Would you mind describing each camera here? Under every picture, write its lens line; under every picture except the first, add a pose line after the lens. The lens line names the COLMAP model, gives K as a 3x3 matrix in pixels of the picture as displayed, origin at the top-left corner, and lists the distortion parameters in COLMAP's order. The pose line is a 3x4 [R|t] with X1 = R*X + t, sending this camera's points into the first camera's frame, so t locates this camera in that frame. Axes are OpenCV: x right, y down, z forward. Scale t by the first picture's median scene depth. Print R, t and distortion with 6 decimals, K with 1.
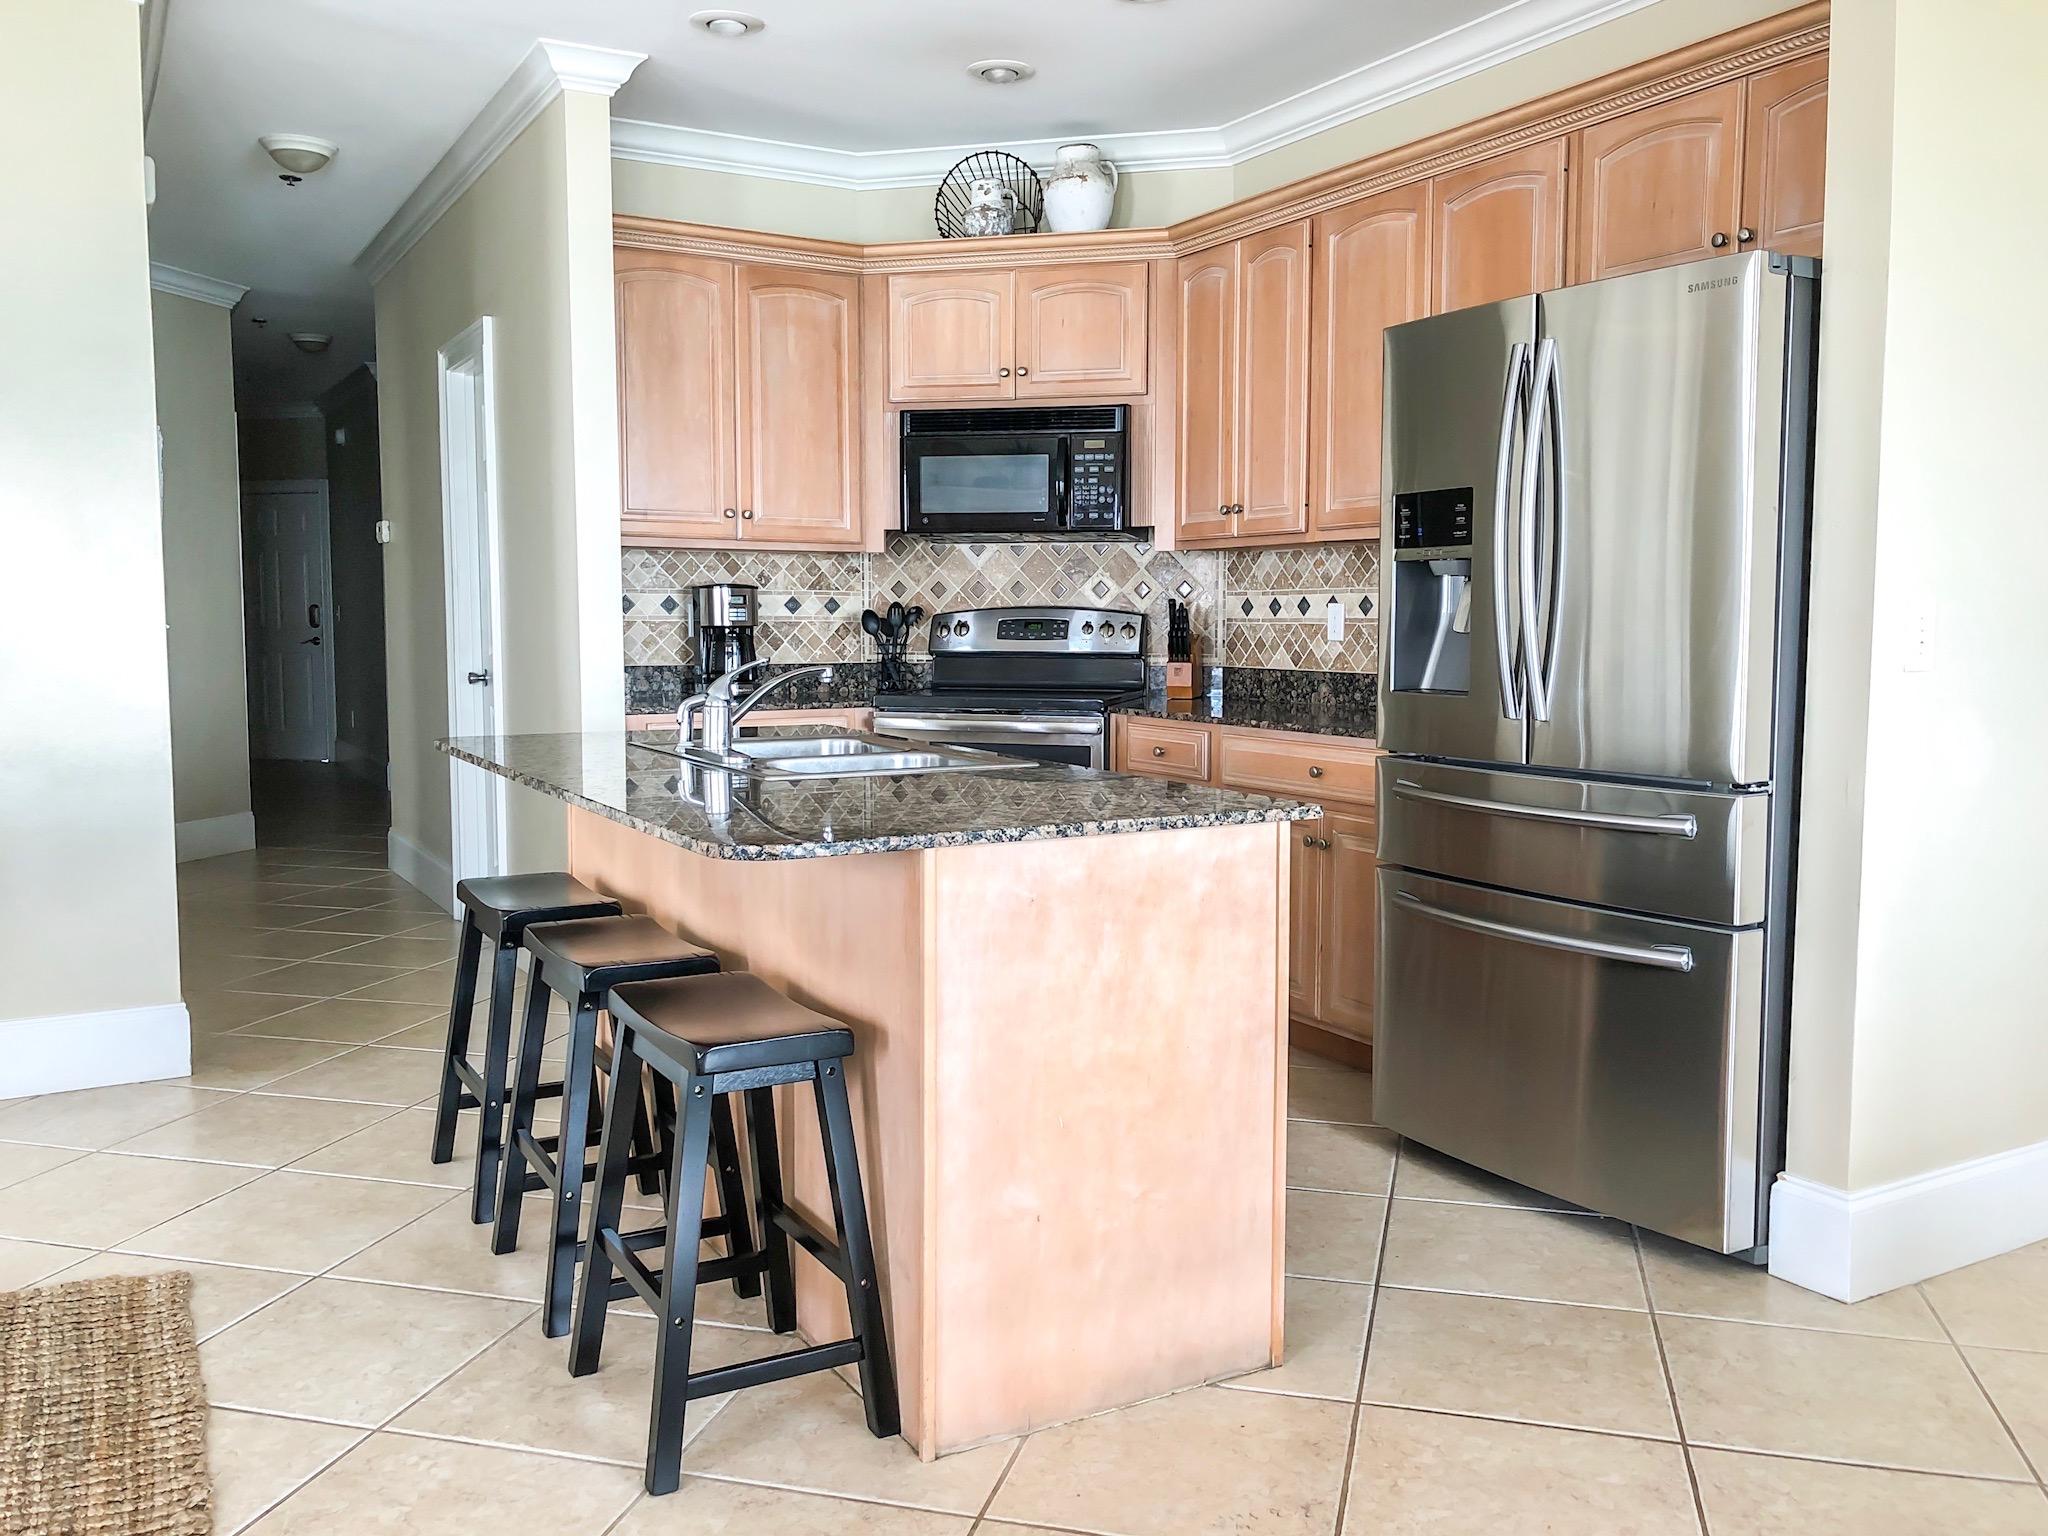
lens RADIAL K [[1694.7, 0, 1021.3], [0, 1694.7, 748.1], [0, 0, 1]] dist [0.005724, 0.001548]
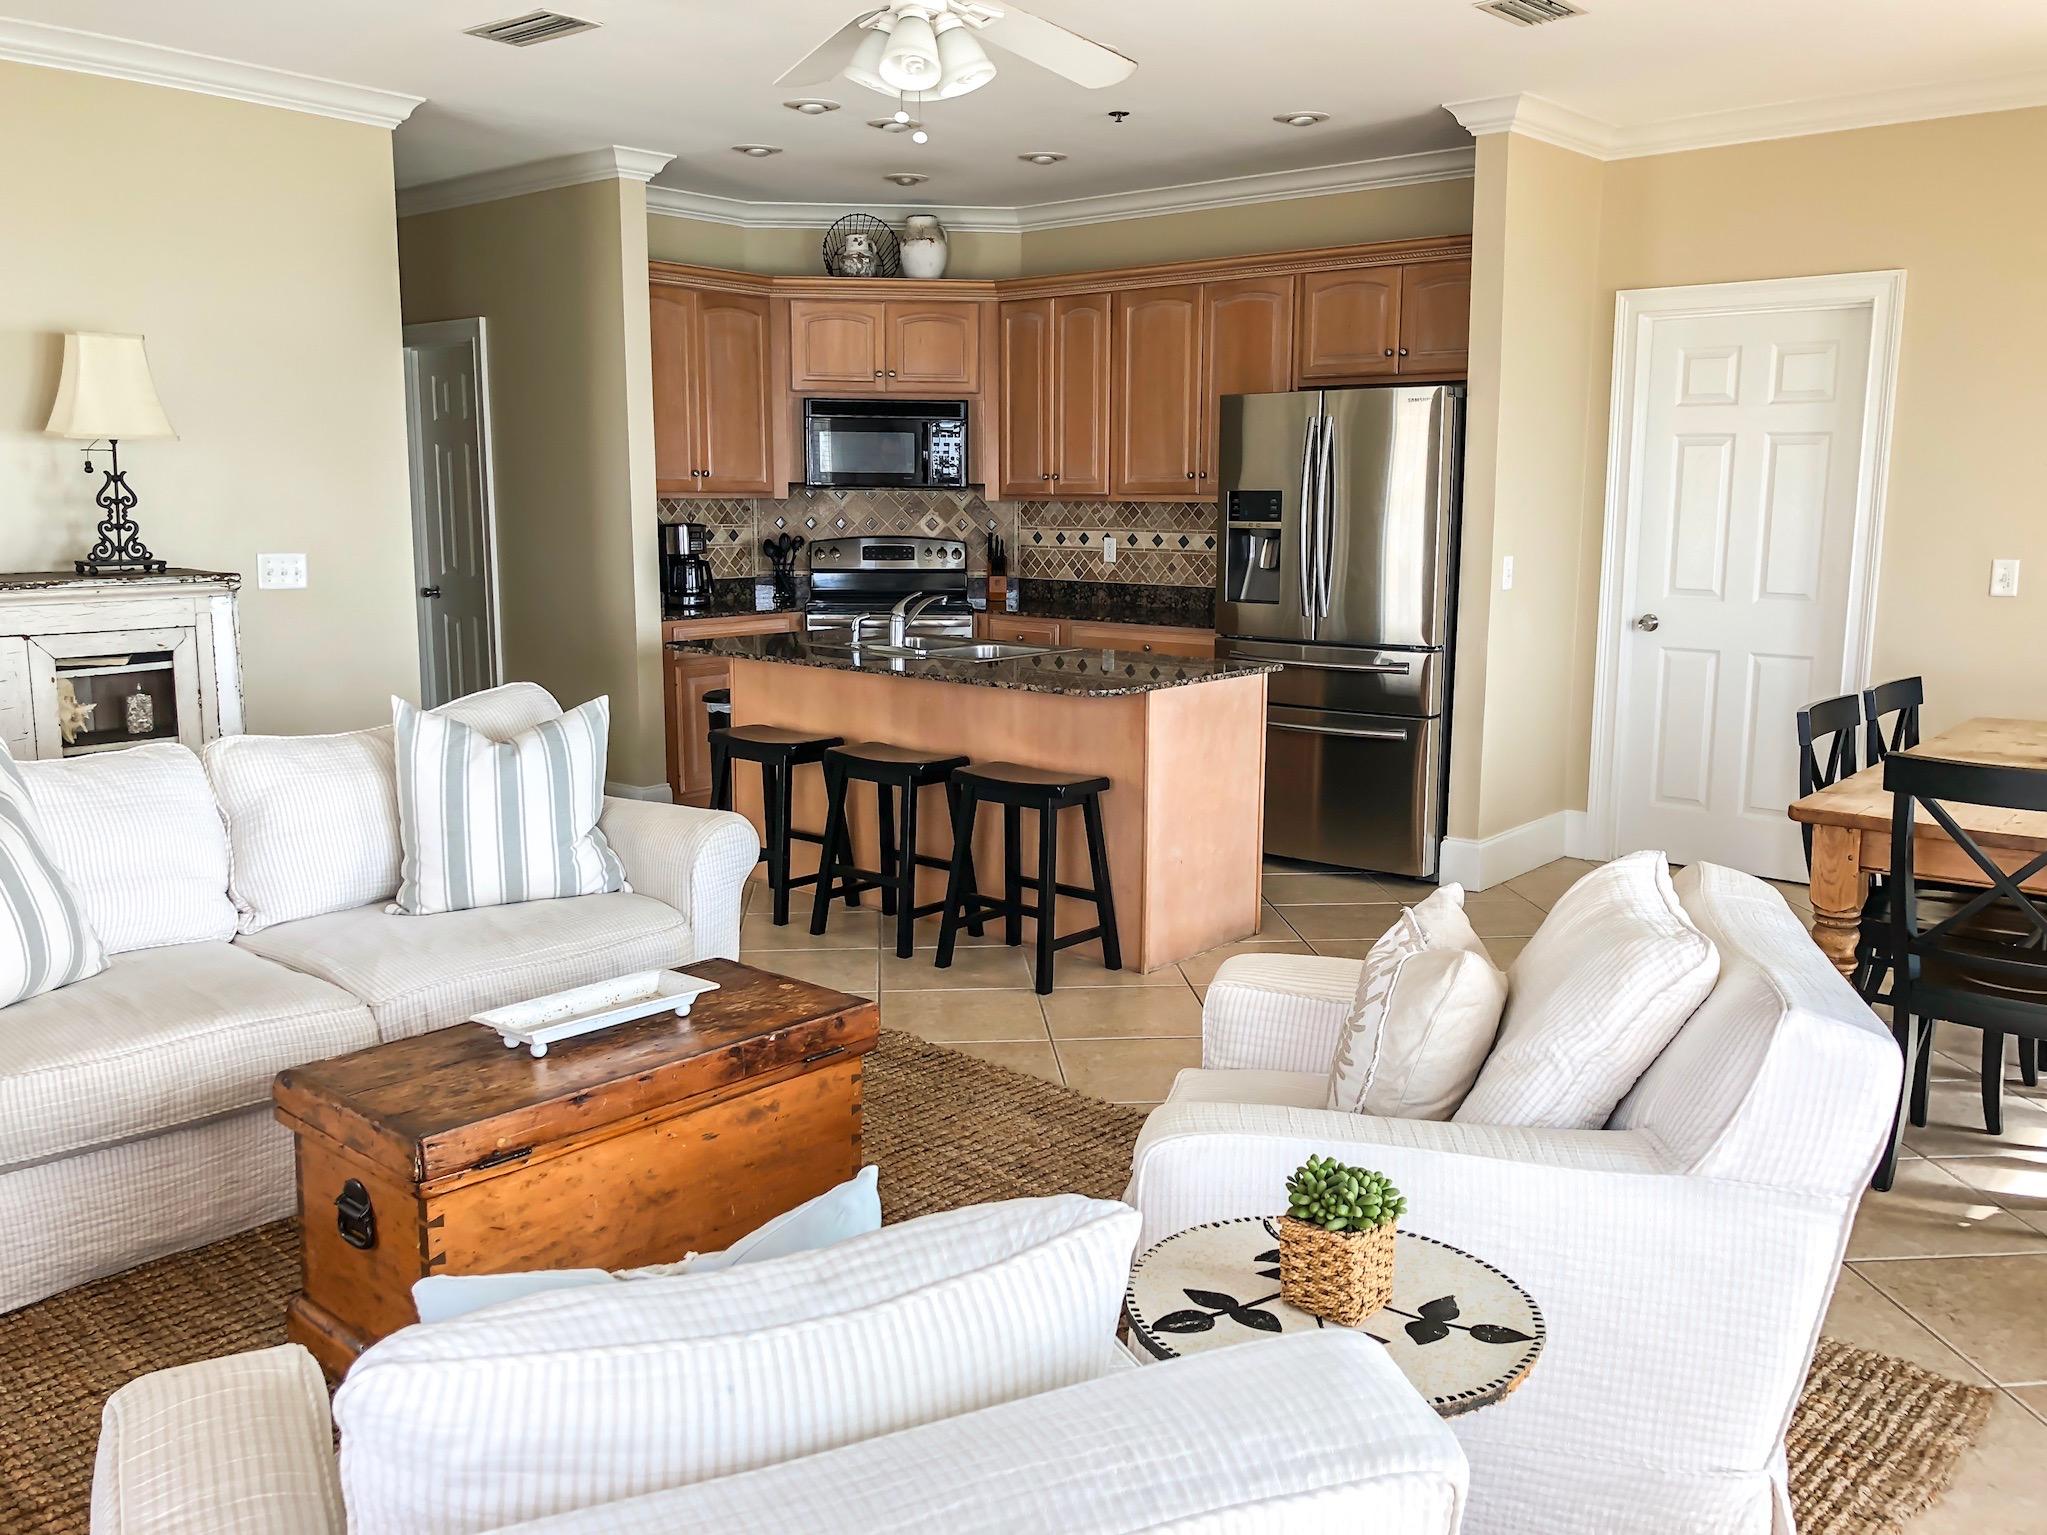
lens RADIAL K [[1719.6, 0, 1023.5], [0, 1719.6, 767.5], [0, 0, 1]] dist [0.003098, 0.008929]
pose [[0.936928, -0.052286, 0.345590, -0.421516], [0.023192, 0.995869, 0.087795, -0.015751], [-0.348753, -0.074243, 0.934270, -0.430972]]
